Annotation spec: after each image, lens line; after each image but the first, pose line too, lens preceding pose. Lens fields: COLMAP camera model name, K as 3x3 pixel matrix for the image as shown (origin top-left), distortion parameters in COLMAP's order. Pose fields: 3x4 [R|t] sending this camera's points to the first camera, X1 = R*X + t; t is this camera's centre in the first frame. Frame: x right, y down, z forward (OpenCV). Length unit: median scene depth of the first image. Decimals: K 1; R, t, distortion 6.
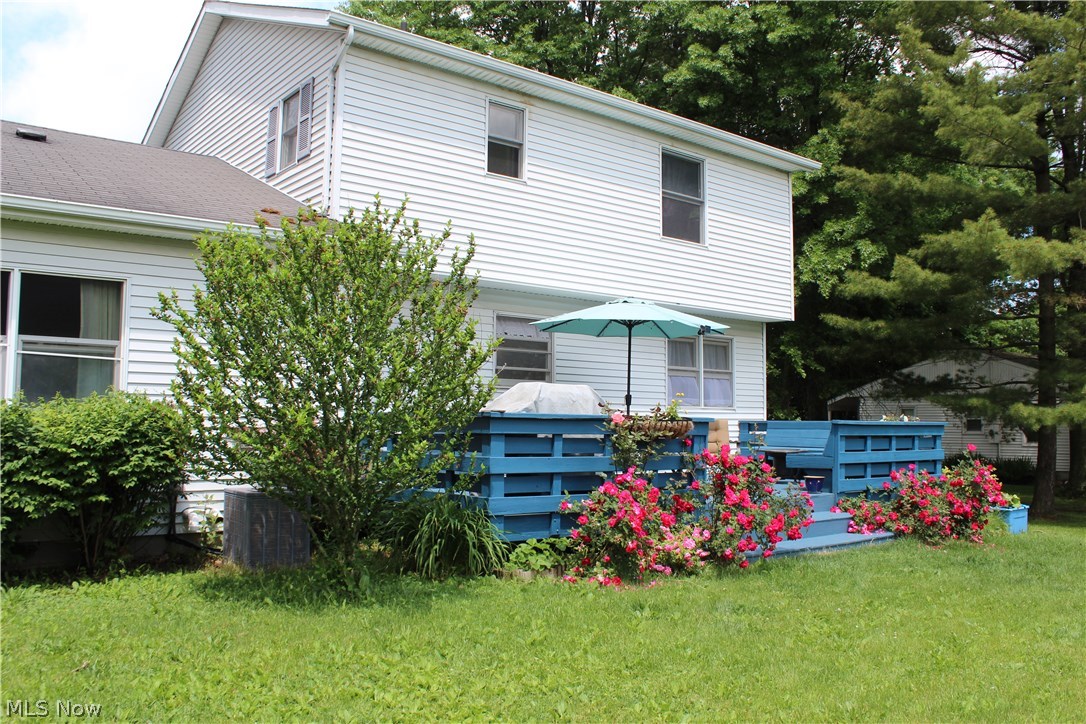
lens RADIAL K [[903.9, 0, 543.3], [0, 903.9, 361.4], [0, 0, 1]] dist [-0.104357, 0.054240]
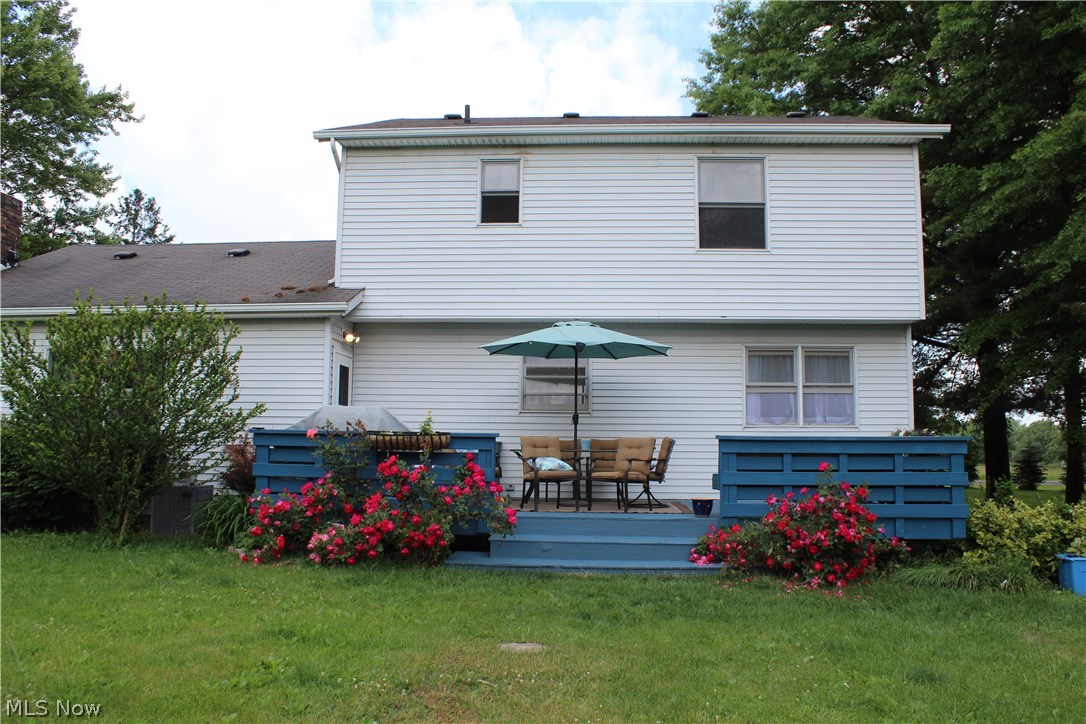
lens RADIAL K [[903.9, 0, 543.1], [0, 903.9, 363.3], [0, 0, 1]] dist [-0.104357, 0.054240]
pose [[0.750816, -0.071210, -0.656662, 0.643439], [0.045644, 0.997389, -0.055970, 0.029834], [0.658933, 0.012050, 0.752105, 0.169705]]
